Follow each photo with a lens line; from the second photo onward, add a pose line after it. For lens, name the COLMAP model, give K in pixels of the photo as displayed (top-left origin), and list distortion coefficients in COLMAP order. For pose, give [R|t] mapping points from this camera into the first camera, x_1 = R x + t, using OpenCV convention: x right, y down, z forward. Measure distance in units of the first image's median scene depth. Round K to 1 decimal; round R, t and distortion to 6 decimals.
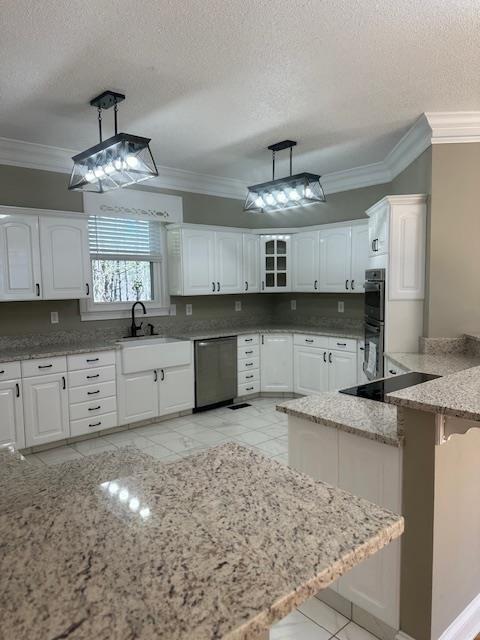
lens RADIAL K [[449.1, 0, 235.6], [0, 449.1, 320.0], [0, 0, 1]] dist [0.060503, -0.080219]
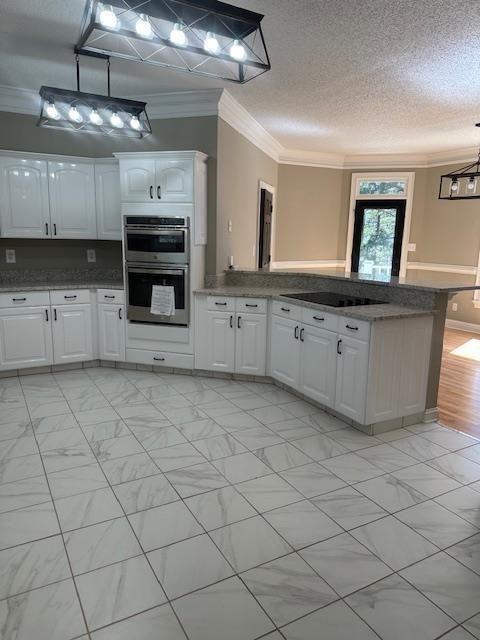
lens RADIAL K [[449.1, 0, 239.1], [0, 449.1, 322.1], [0, 0, 1]] dist [0.060503, -0.080219]
pose [[0.199569, -0.172485, 0.964583, -0.581530], [0.063732, 0.984586, 0.162875, -0.022108], [-0.977809, 0.028970, 0.207486, 0.490932]]
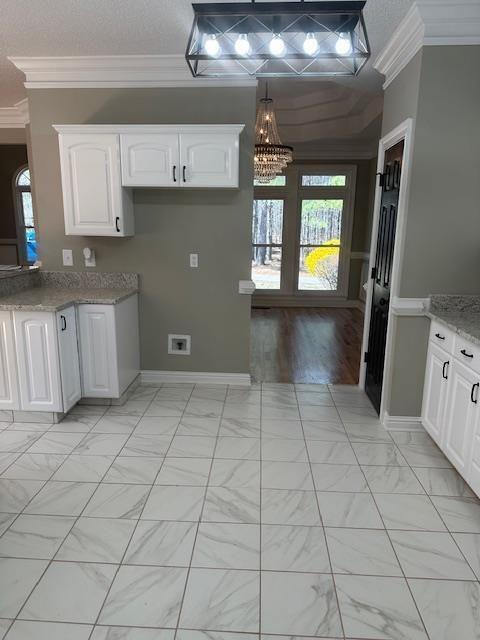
lens RADIAL K [[449.1, 0, 237.8], [0, 449.1, 321.1], [0, 0, 1]] dist [0.060503, -0.080219]
pose [[-0.695732, 0.157308, -0.700864, 0.192712], [-0.064364, 0.958147, 0.278948, -0.078705], [0.715412, 0.239183, -0.656489, 0.930252]]
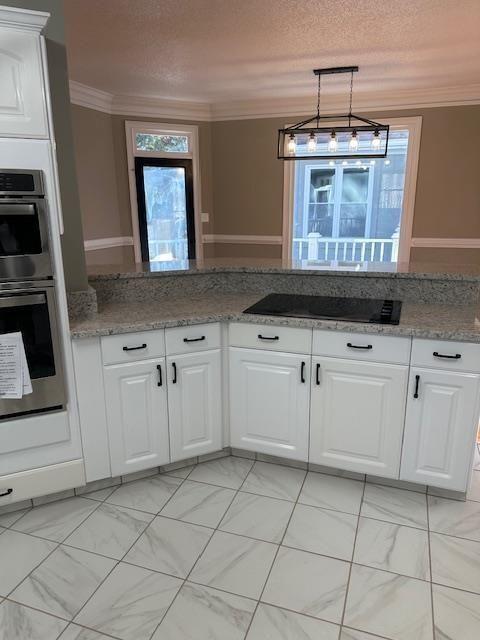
lens RADIAL K [[449.1, 0, 242.6], [0, 449.1, 323.3], [0, 0, 1]] dist [0.060503, -0.080219]
pose [[-0.498756, -0.210379, 0.840823, -0.175290], [0.084483, 0.953676, 0.288729, -0.058823], [-0.862616, 0.215040, -0.457878, 0.803457]]
